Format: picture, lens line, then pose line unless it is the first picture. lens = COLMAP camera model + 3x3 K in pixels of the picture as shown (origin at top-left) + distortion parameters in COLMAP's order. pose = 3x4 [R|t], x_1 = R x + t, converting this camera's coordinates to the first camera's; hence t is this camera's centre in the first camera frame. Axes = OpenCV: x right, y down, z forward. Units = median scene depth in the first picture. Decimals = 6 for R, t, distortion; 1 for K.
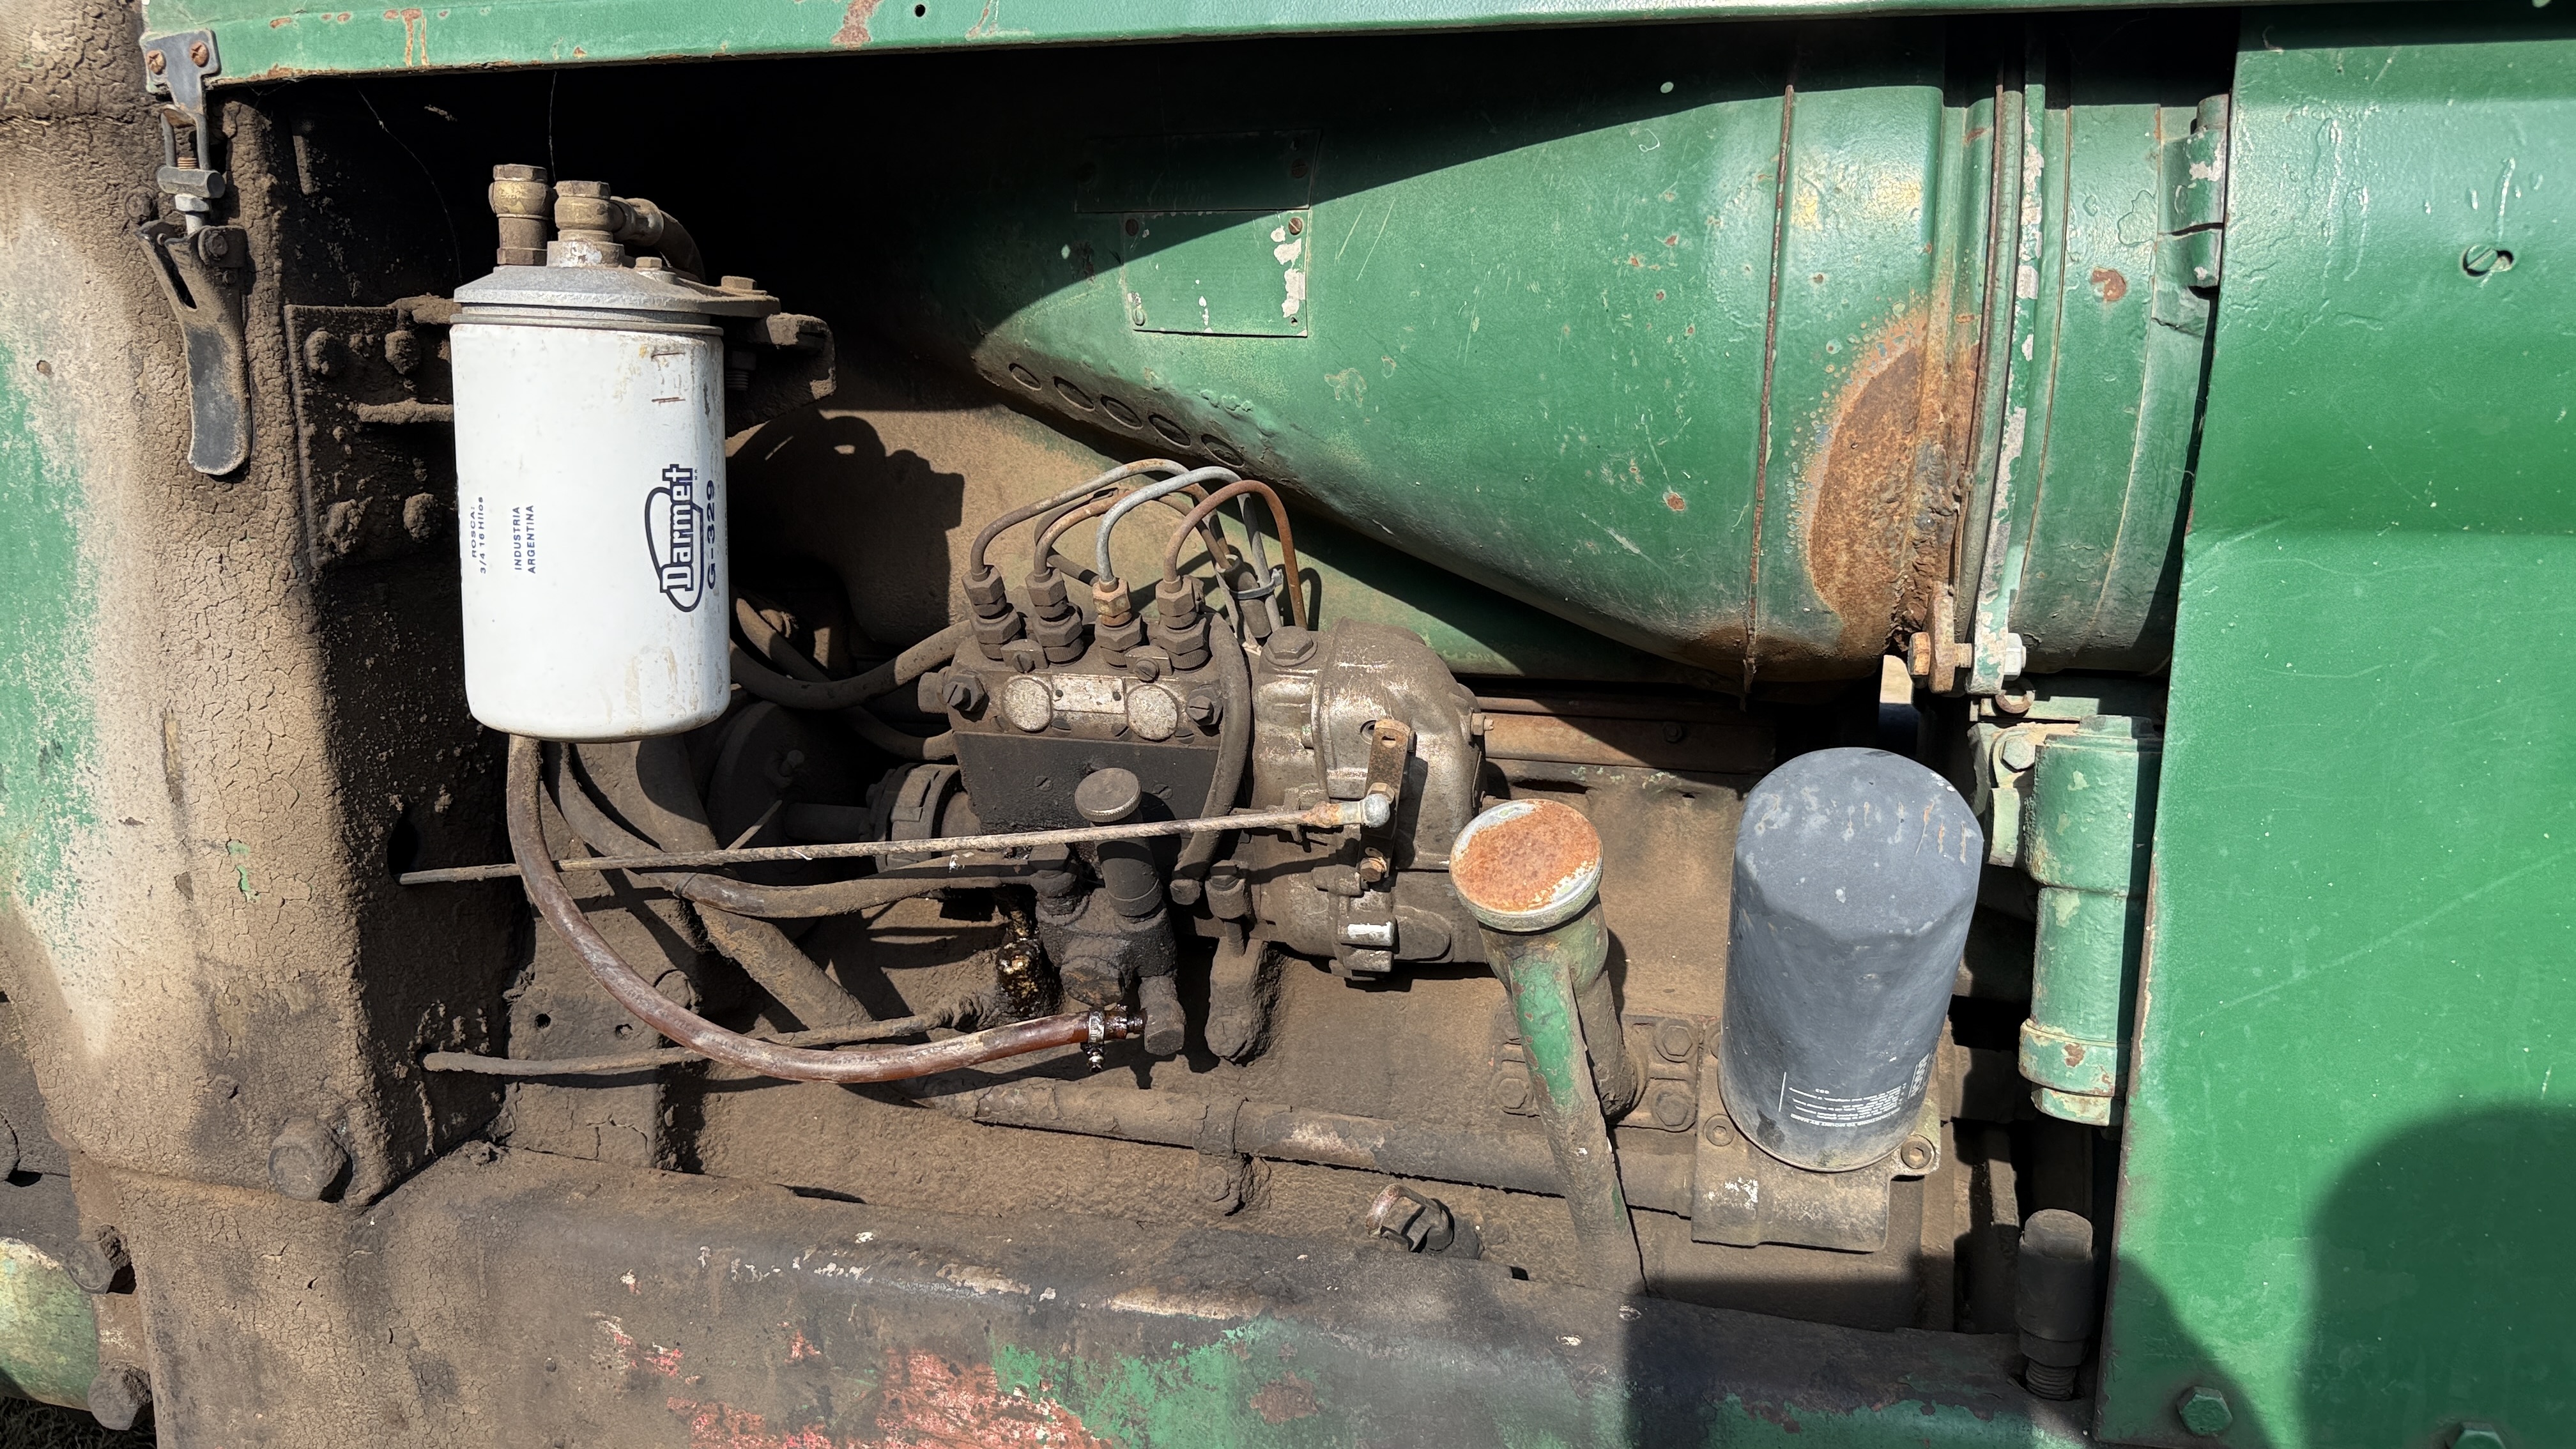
lens RADIAL K [[1809.2, 0, 1288.0], [0, 1809.2, 724.5], [0, 0, 1]] dist [0.044018, -0.070825]
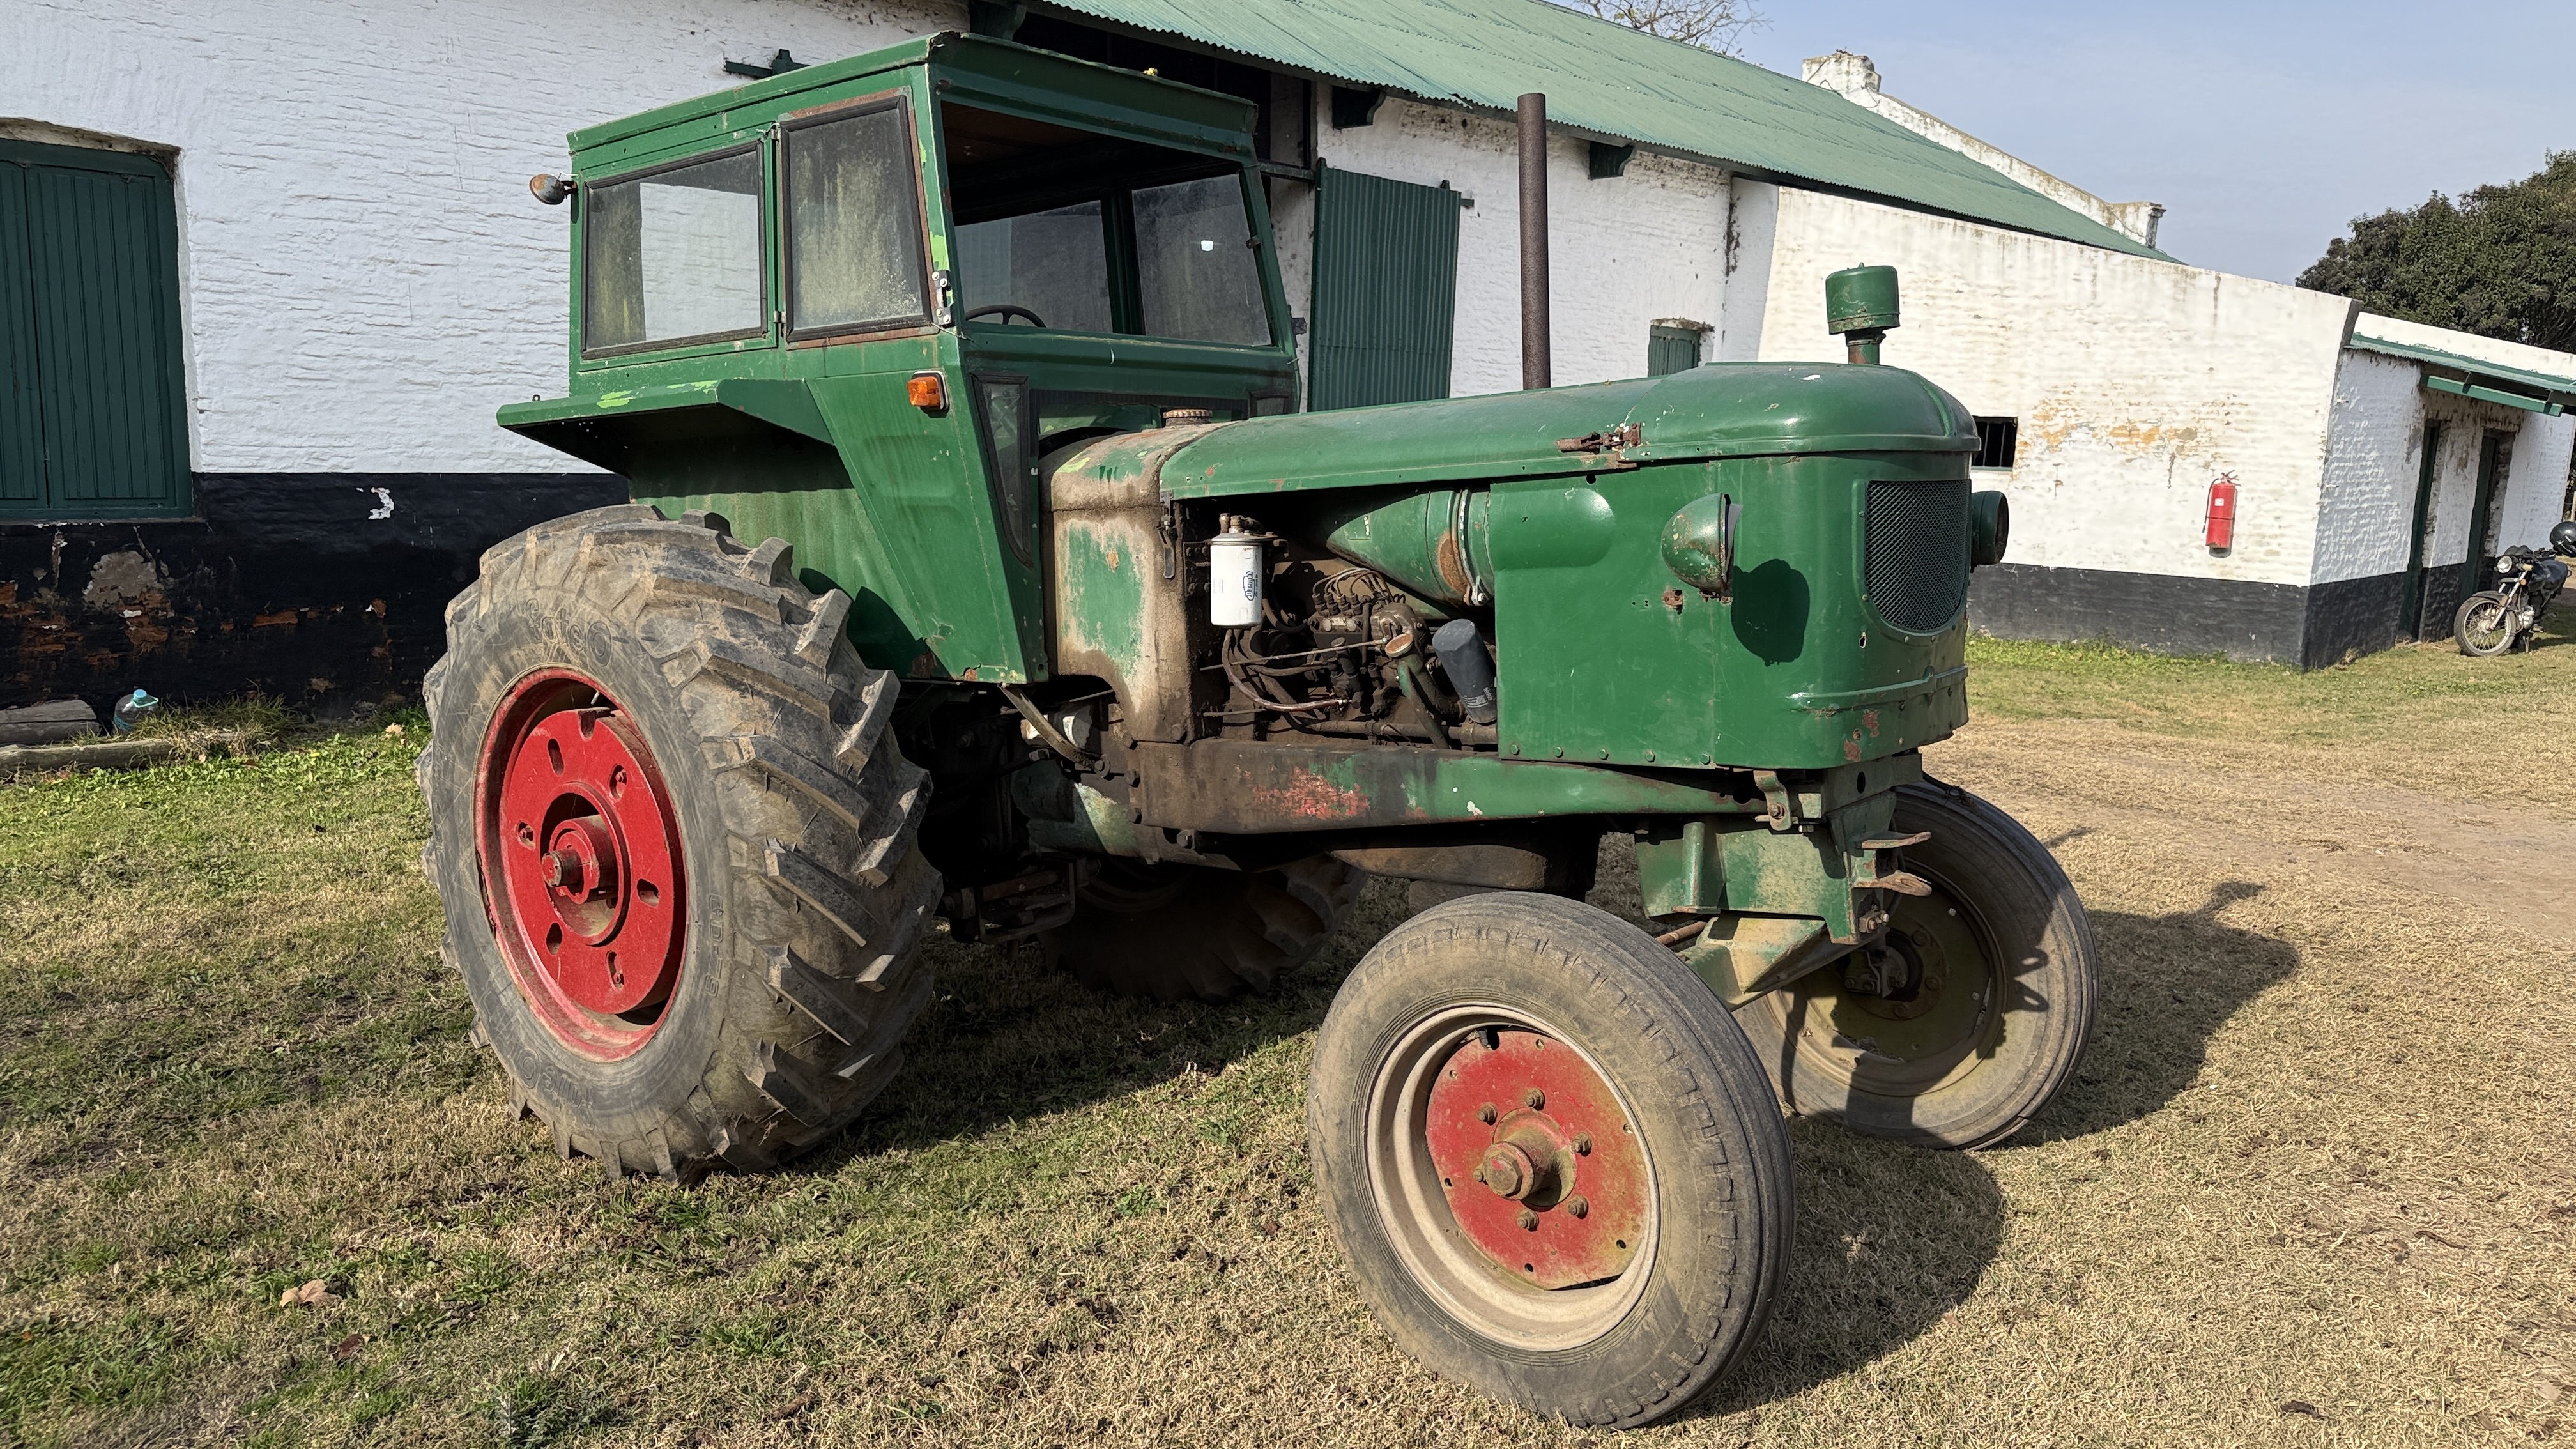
lens RADIAL K [[1811.1, 0, 1314.8], [0, 1811.1, 687.3], [0, 0, 1]] dist [0.029706, -0.055142]
pose [[0.906049, -0.008141, -0.423095, 1.689782], [-0.042085, 0.993125, -0.109235, 0.622089], [0.421075, 0.116778, 0.899477, -2.944750]]
